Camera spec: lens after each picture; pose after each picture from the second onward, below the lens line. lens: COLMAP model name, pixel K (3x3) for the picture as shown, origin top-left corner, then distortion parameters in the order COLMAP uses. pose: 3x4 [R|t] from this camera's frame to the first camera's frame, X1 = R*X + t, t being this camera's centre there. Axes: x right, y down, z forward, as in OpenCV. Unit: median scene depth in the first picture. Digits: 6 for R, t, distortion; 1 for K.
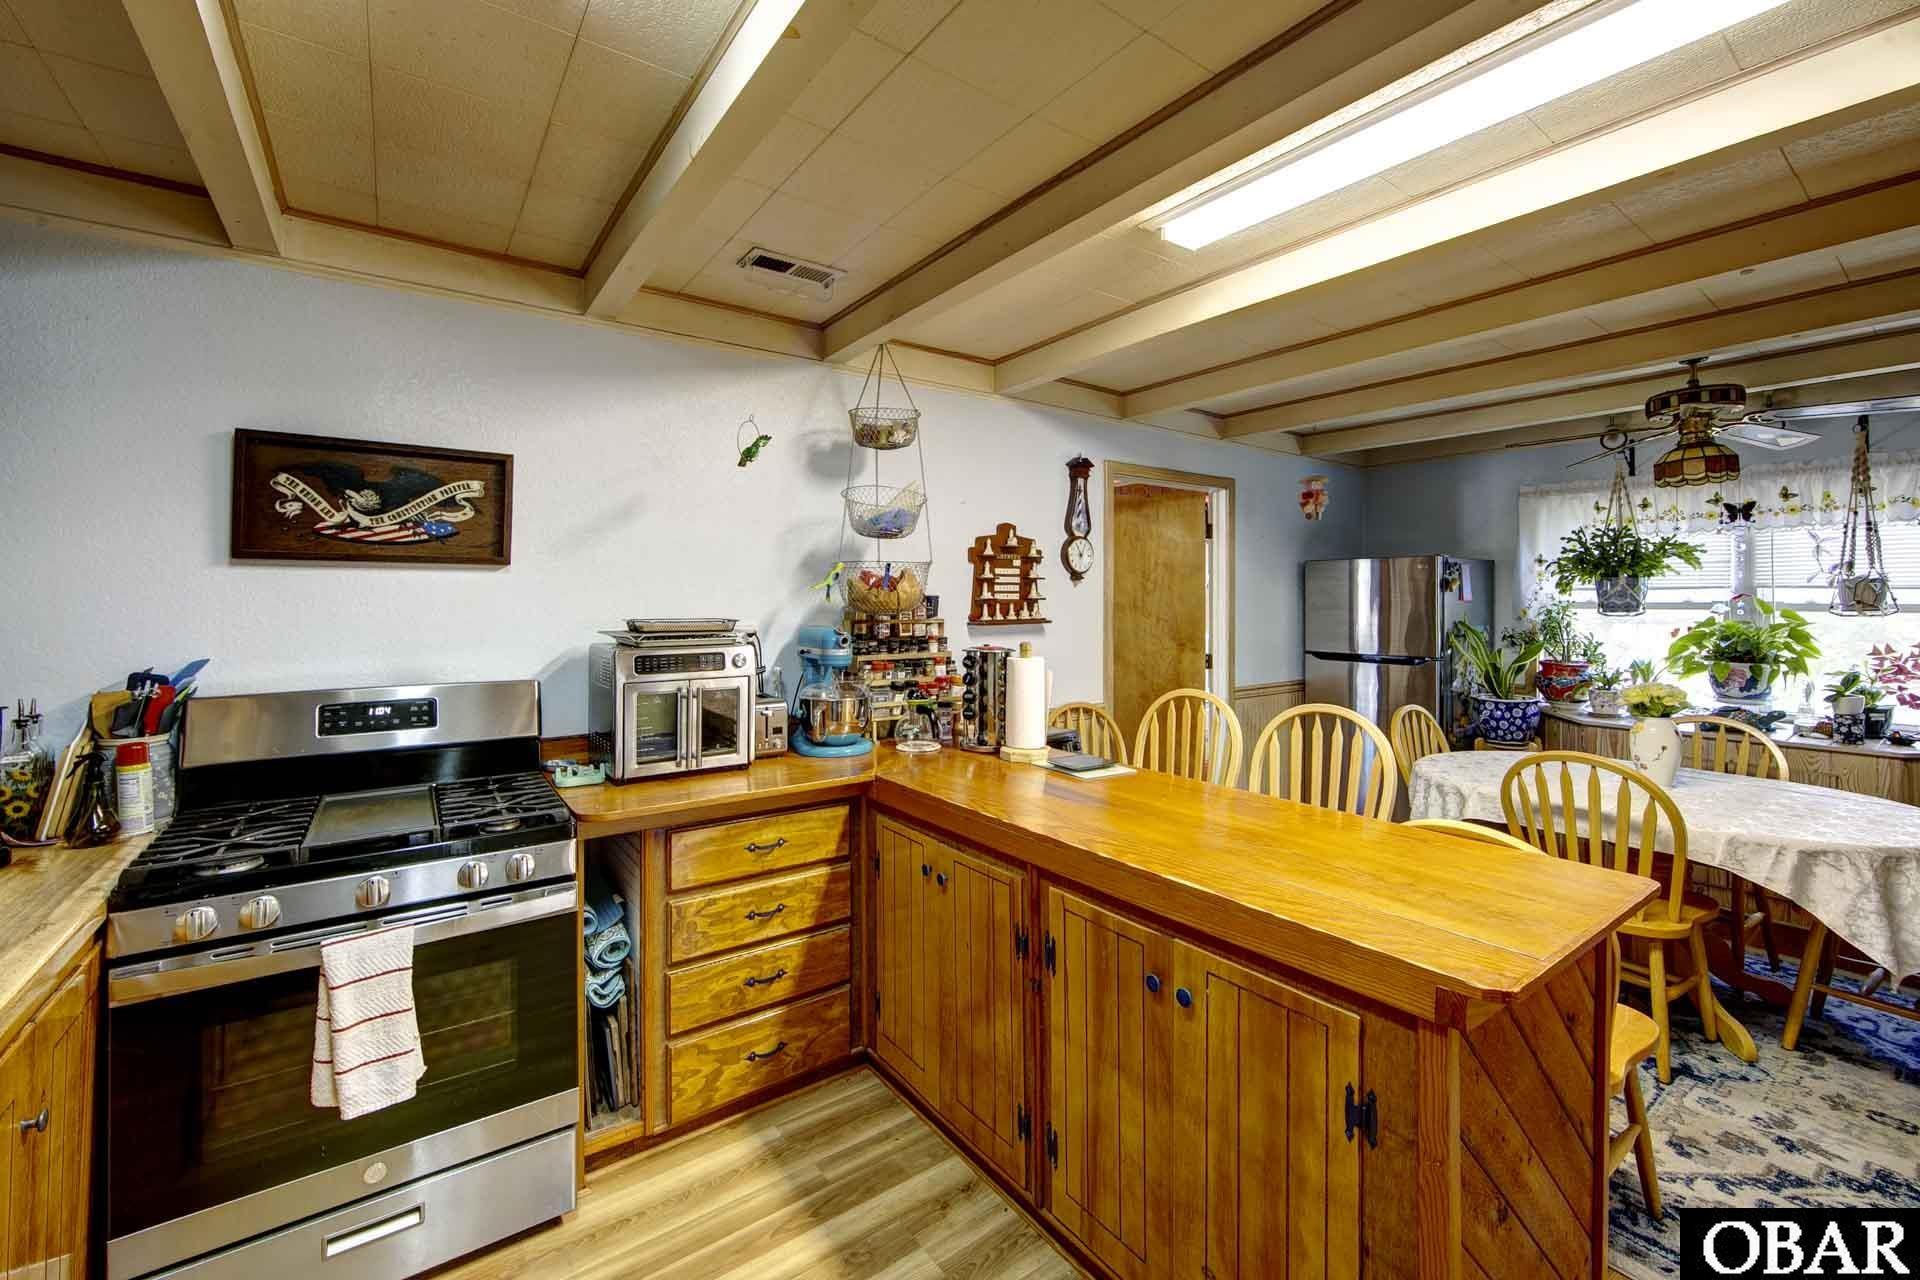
lens RADIAL K [[783.8, 0, 990.4], [0, 783.8, 601.0], [0, 0, 1]] dist [0.002858, 0.000947]
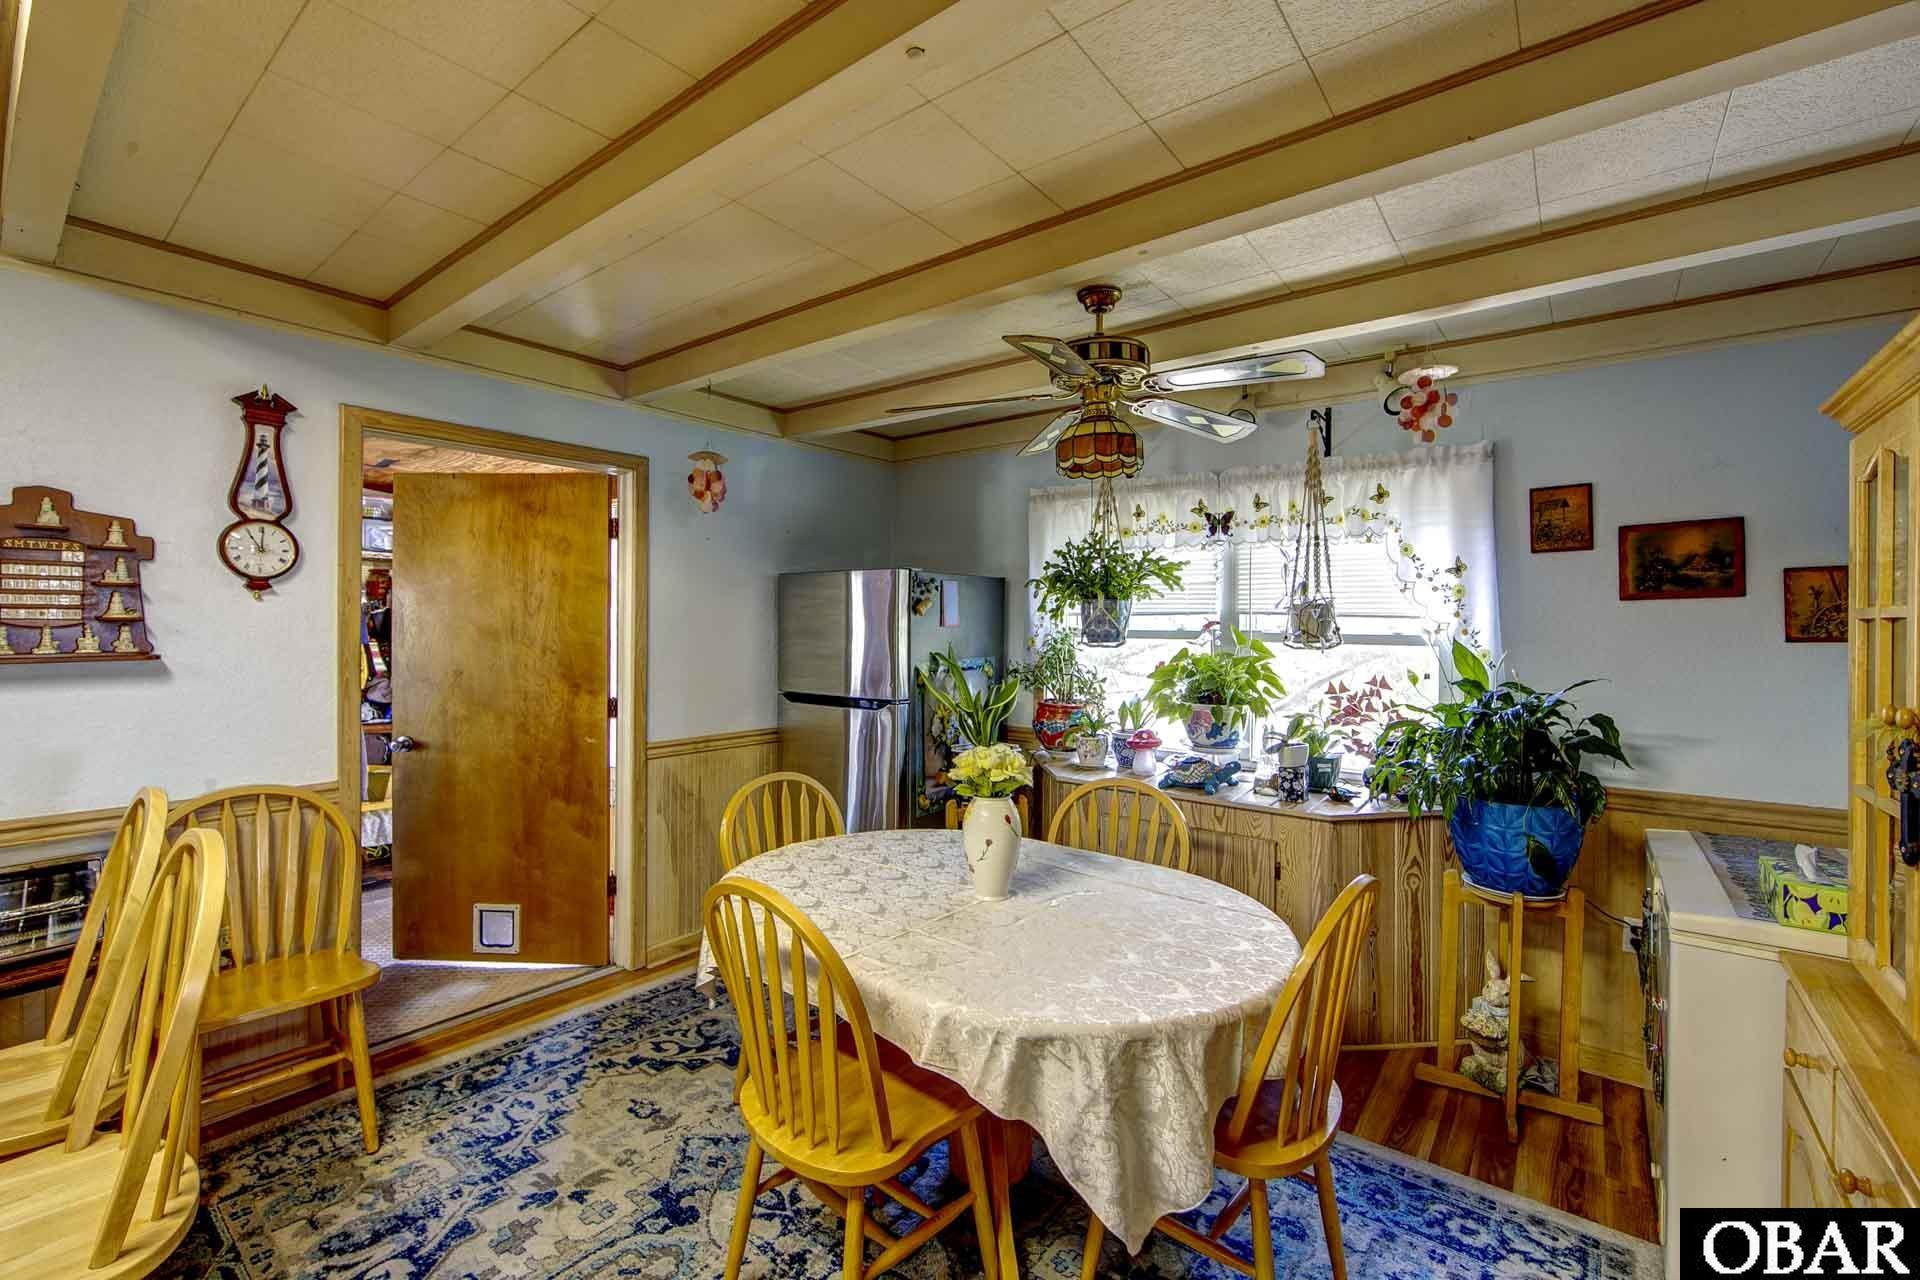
lens RADIAL K [[802.1, 0, 960.0], [0, 802.1, 640.0], [0, 0, 1]] dist [-0.002349, 0.000130]
pose [[0.968970, 0.002958, 0.247162, 0.489321], [-0.007741, 0.999801, 0.018381, -0.002544], [-0.247059, -0.019724, 0.968800, 0.243758]]
